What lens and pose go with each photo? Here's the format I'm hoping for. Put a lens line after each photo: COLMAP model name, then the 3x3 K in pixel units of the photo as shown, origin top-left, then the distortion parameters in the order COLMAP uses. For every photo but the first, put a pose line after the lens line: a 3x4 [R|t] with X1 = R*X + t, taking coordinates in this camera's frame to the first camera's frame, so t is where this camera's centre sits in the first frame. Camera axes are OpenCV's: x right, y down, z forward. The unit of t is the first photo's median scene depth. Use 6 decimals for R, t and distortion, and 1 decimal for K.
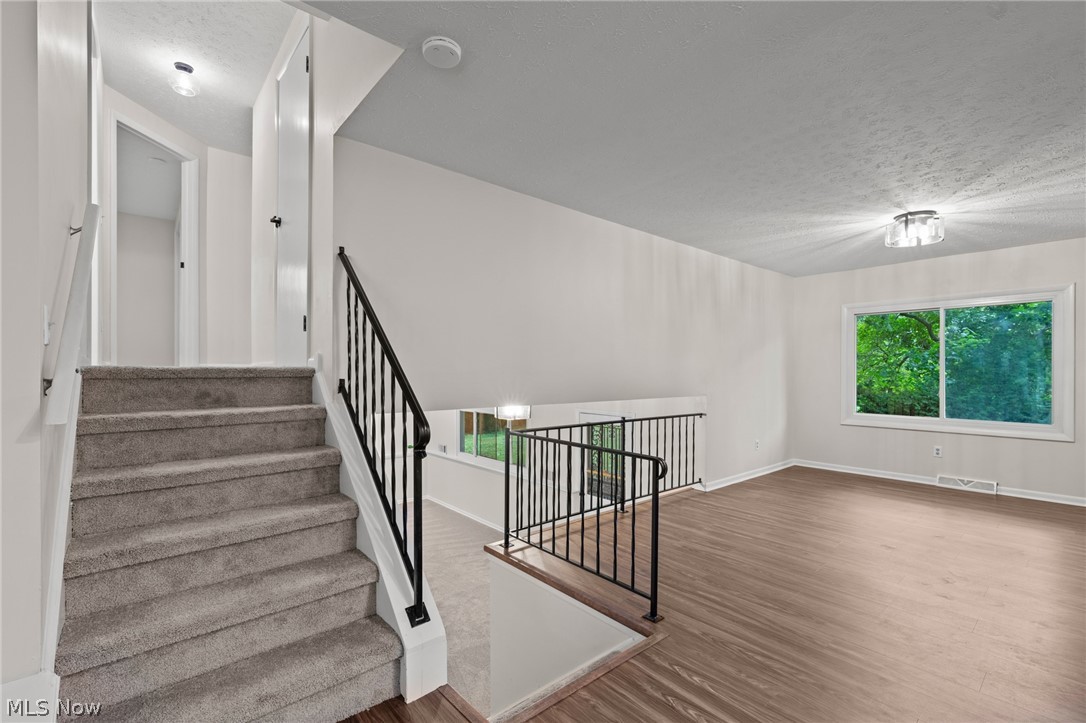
lens RADIAL K [[482.0, 0, 543.1], [0, 482.0, 363.9], [0, 0, 1]] dist [-0.001518, 0.000060]
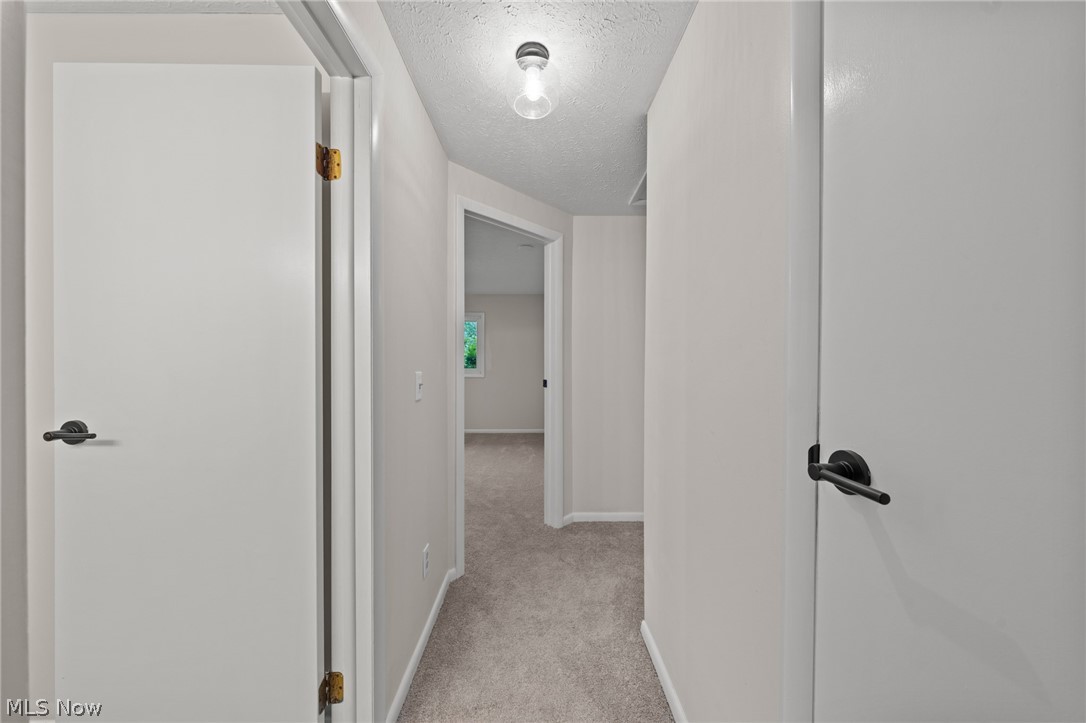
lens RADIAL K [[372.3, 0, 543.0], [0, 372.3, 361.5], [0, 0, 1]] dist [-0.001652, 0.000239]
pose [[0.775296, 0.005154, -0.631578, -0.412707], [0.001898, 0.999943, 0.010489, -0.262849], [0.631596, -0.009331, 0.775242, 0.586676]]
